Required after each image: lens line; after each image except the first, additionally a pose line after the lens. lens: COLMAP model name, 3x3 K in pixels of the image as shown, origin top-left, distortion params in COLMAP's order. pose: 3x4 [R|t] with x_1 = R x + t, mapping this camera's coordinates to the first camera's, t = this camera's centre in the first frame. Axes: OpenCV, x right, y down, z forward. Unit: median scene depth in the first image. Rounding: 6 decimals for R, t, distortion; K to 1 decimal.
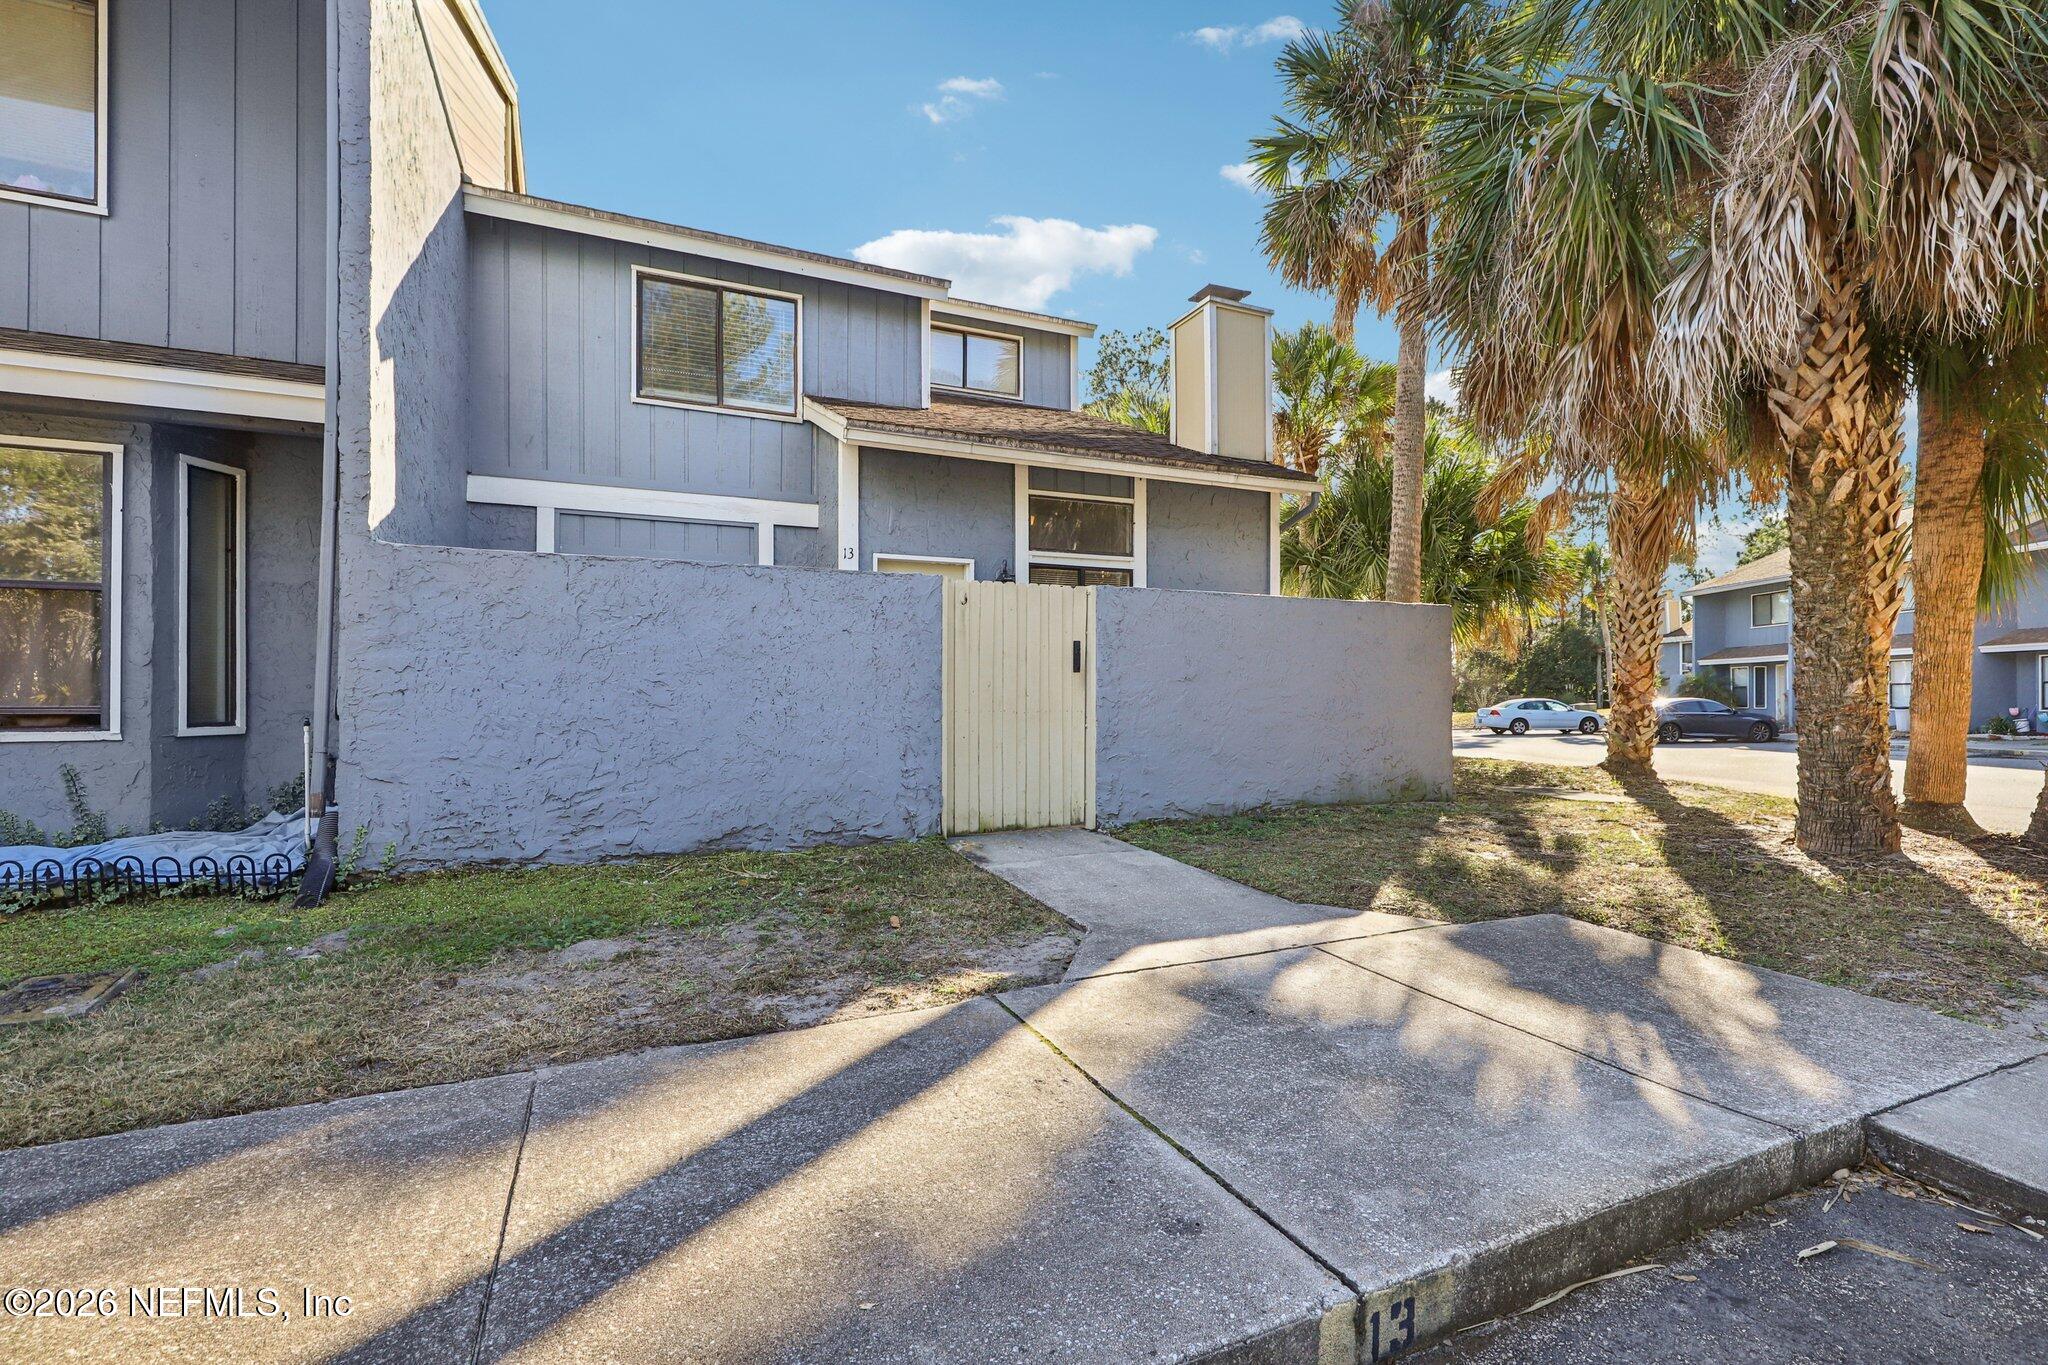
lens RADIAL K [[967.8, 0, 1024.0], [0, 967.8, 682.5], [0, 0, 1]] dist [-0.014748, -0.000261]
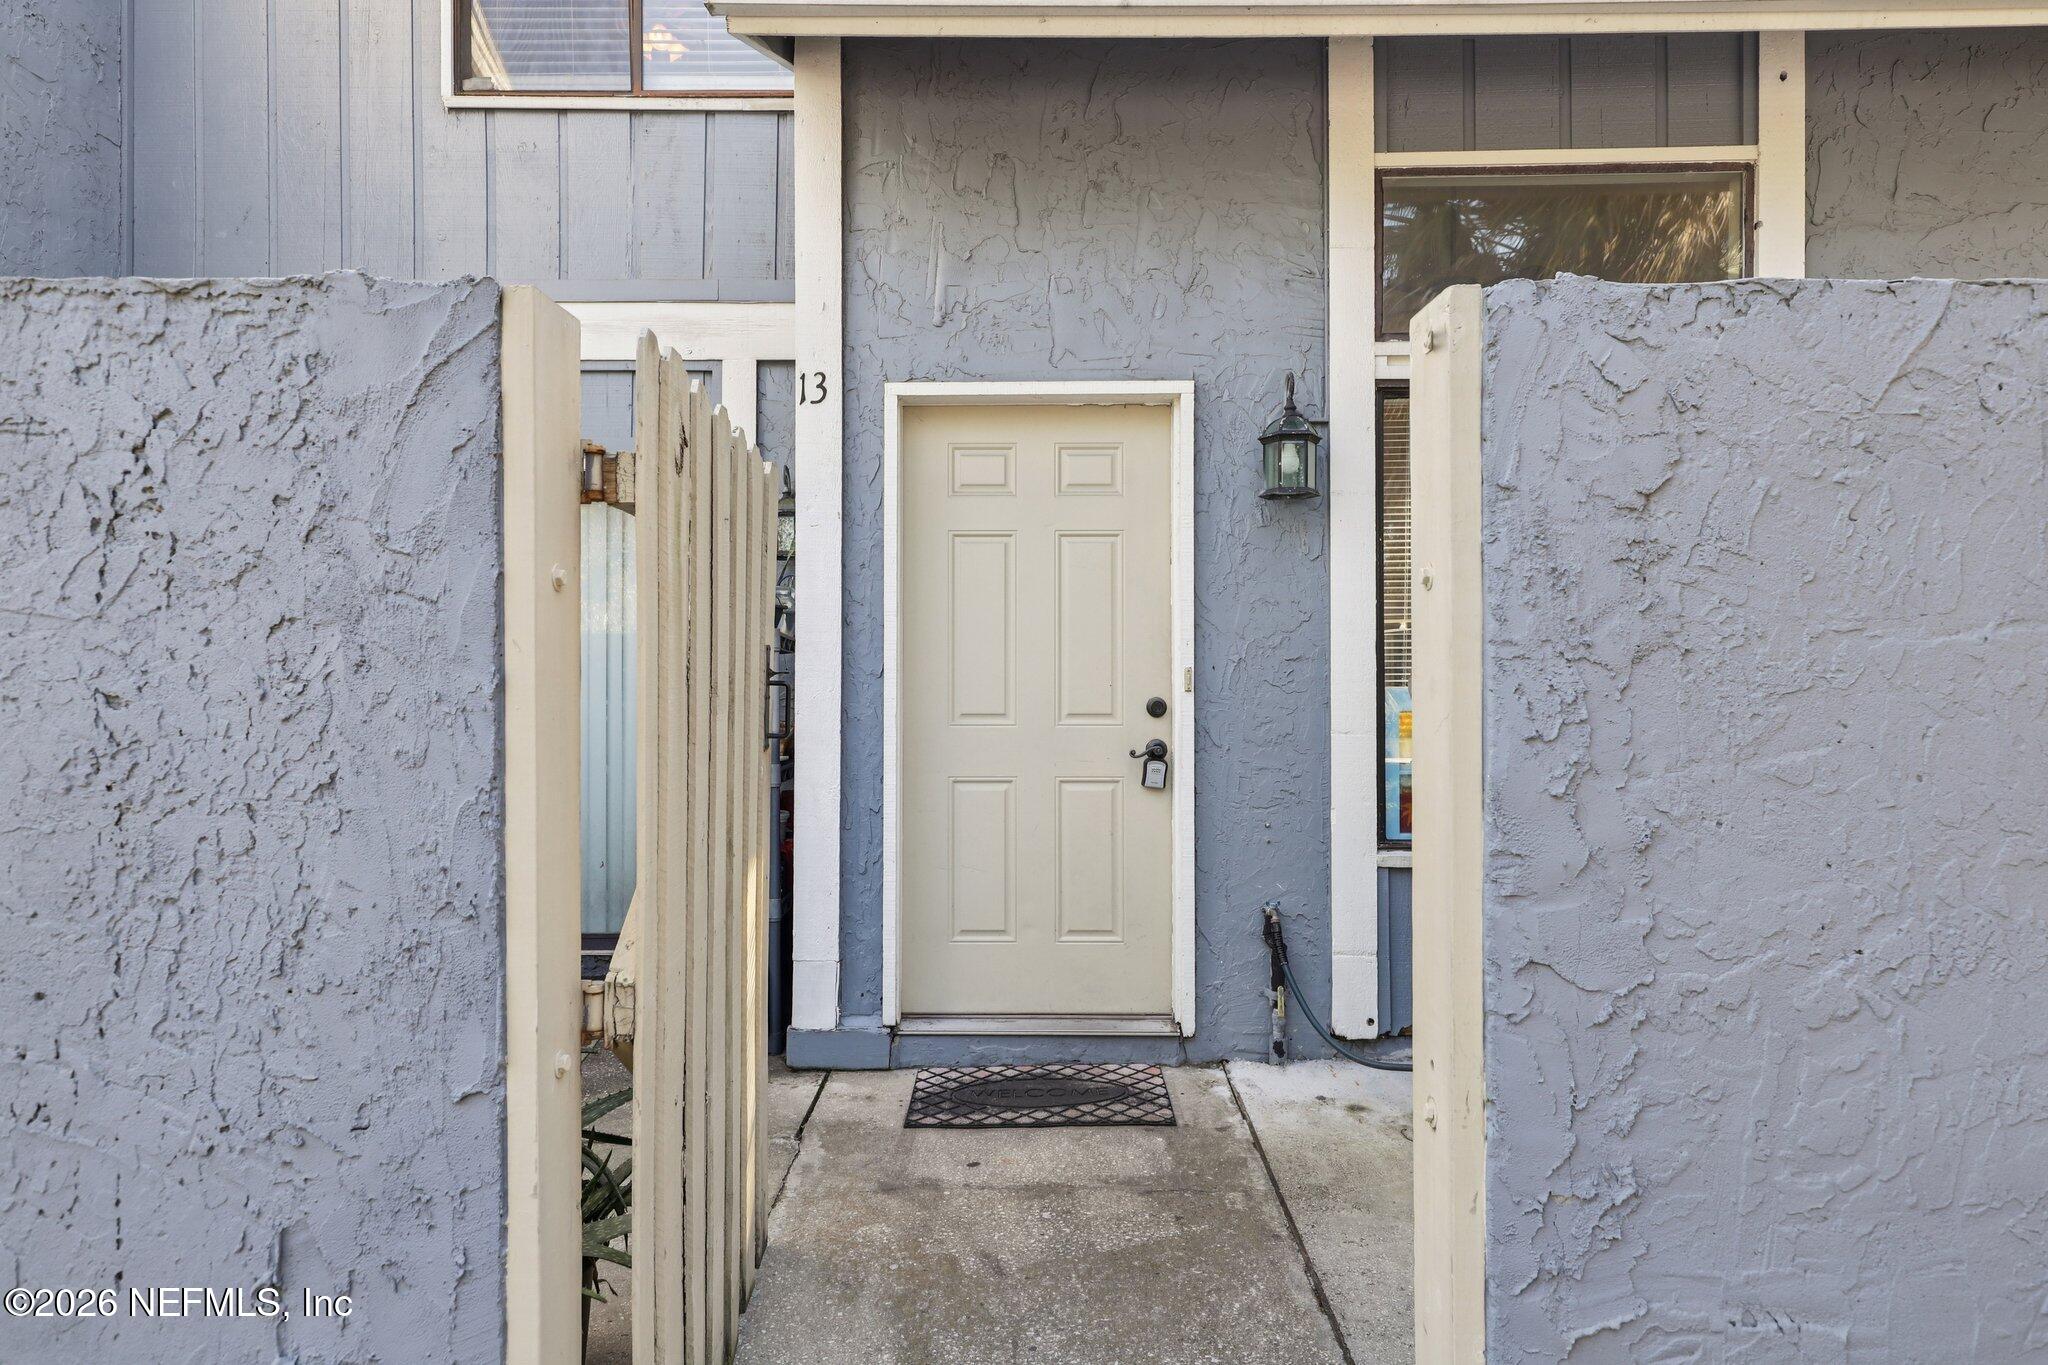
lens RADIAL K [[1207.8, 0, 1024.0], [0, 1207.8, 682.5], [0, 0, 1]] dist [0.005657, 0.001613]
pose [[0.906480, -0.006079, -0.422205, 0.089204], [0.008894, 0.999949, 0.004697, -0.033461], [0.422155, -0.008013, 0.906488, 0.767016]]
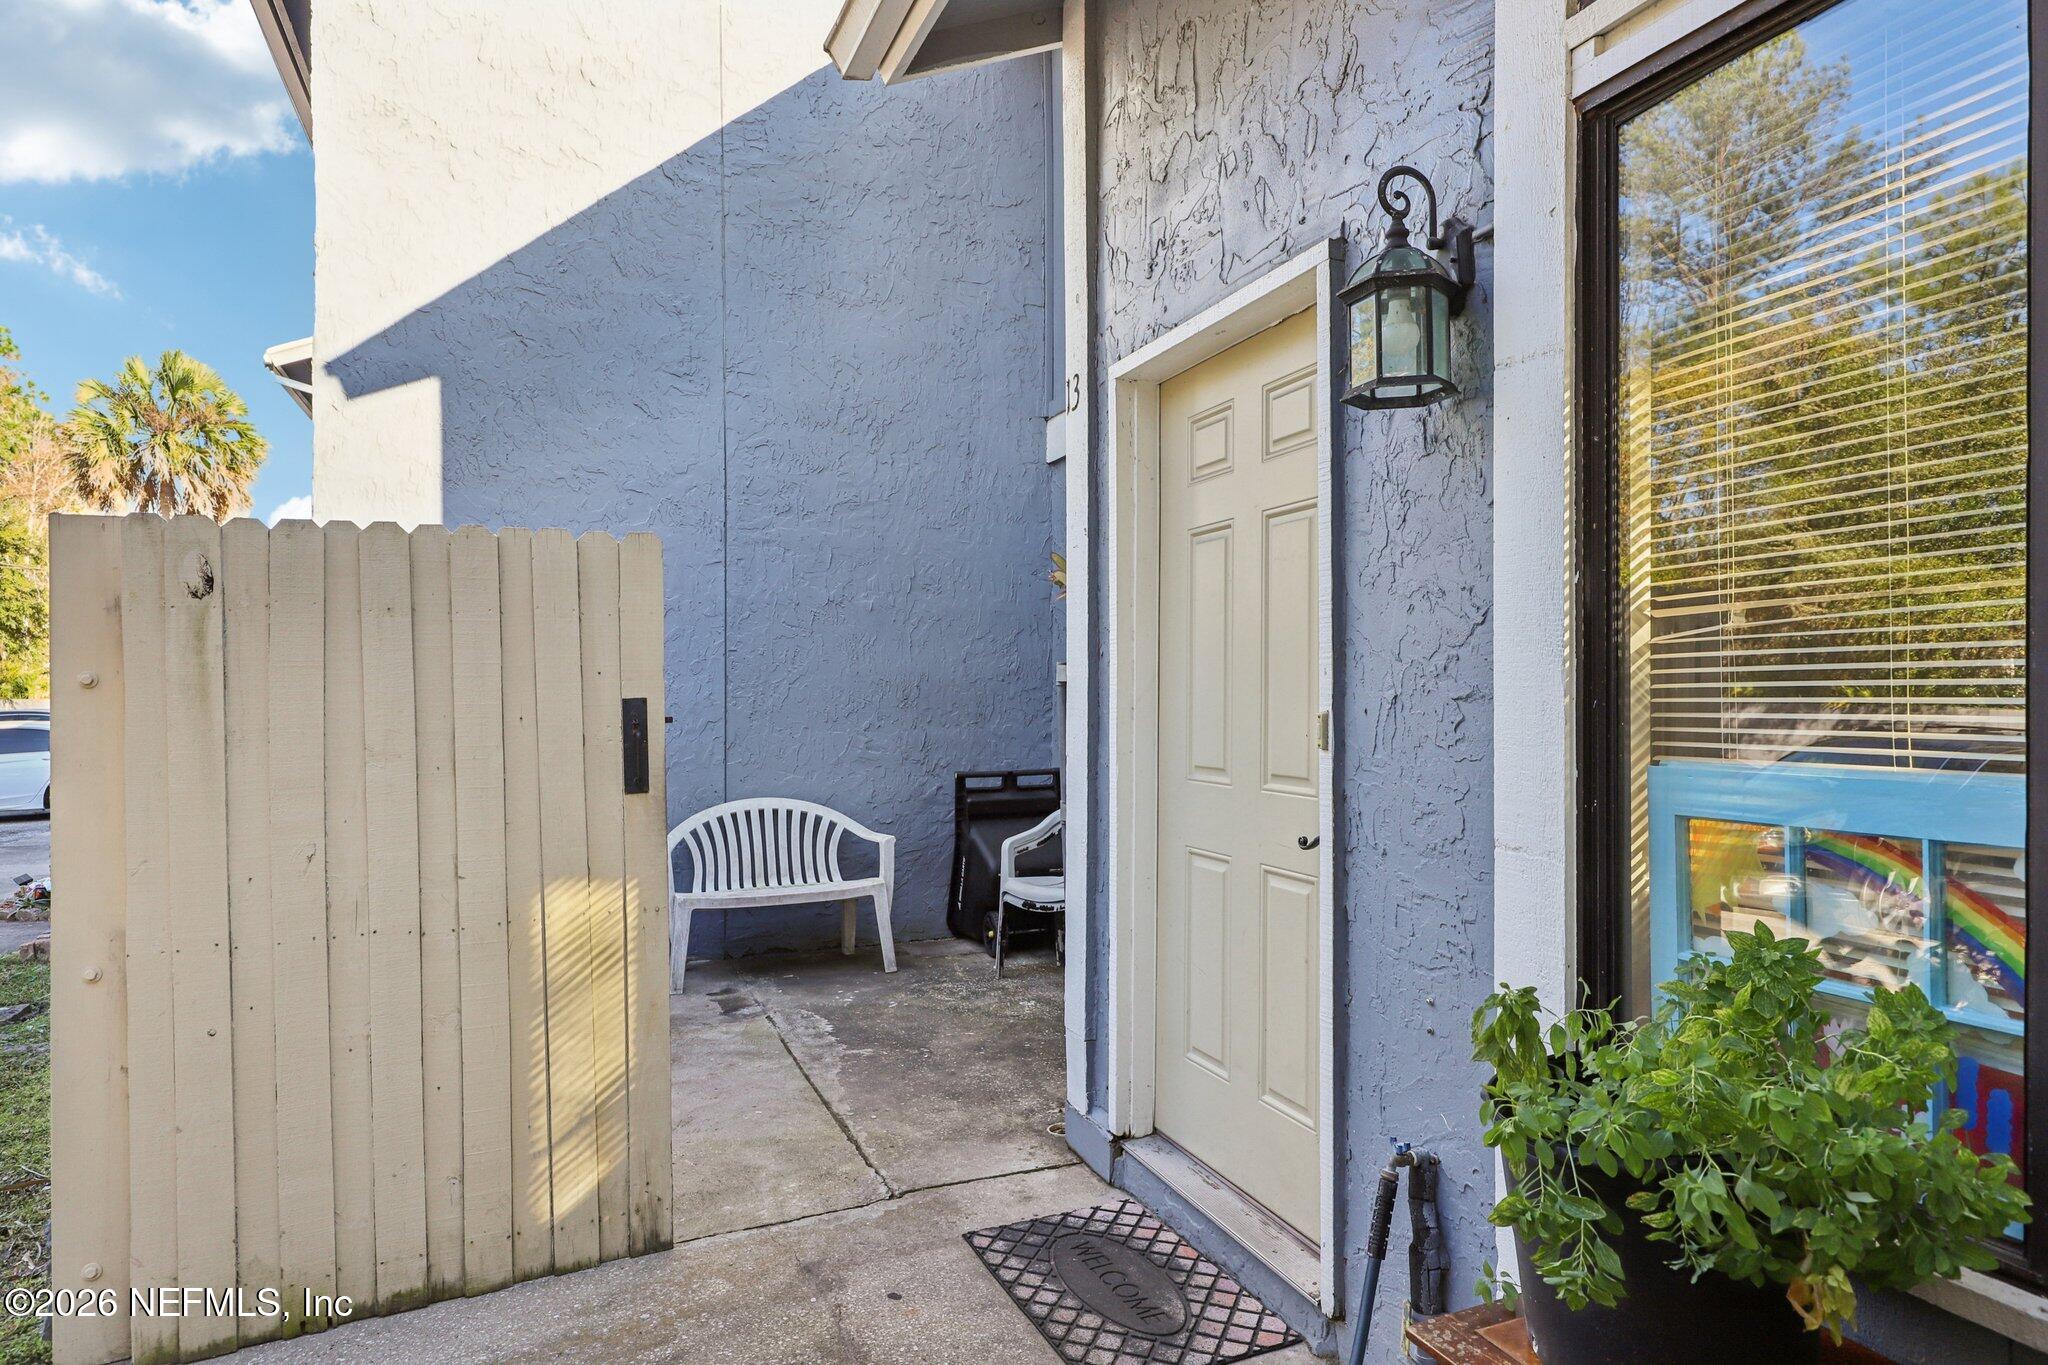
lens RADIAL K [[1229.6, 0, 1024.0], [0, 1229.6, 682.5], [0, 0, 1]] dist [0.002498, 0.000977]
pose [[-0.074361, -0.009500, -0.997186, 0.264421], [0.022889, 0.999675, -0.011231, -0.042649], [0.996969, -0.023660, -0.074119, 1.219636]]
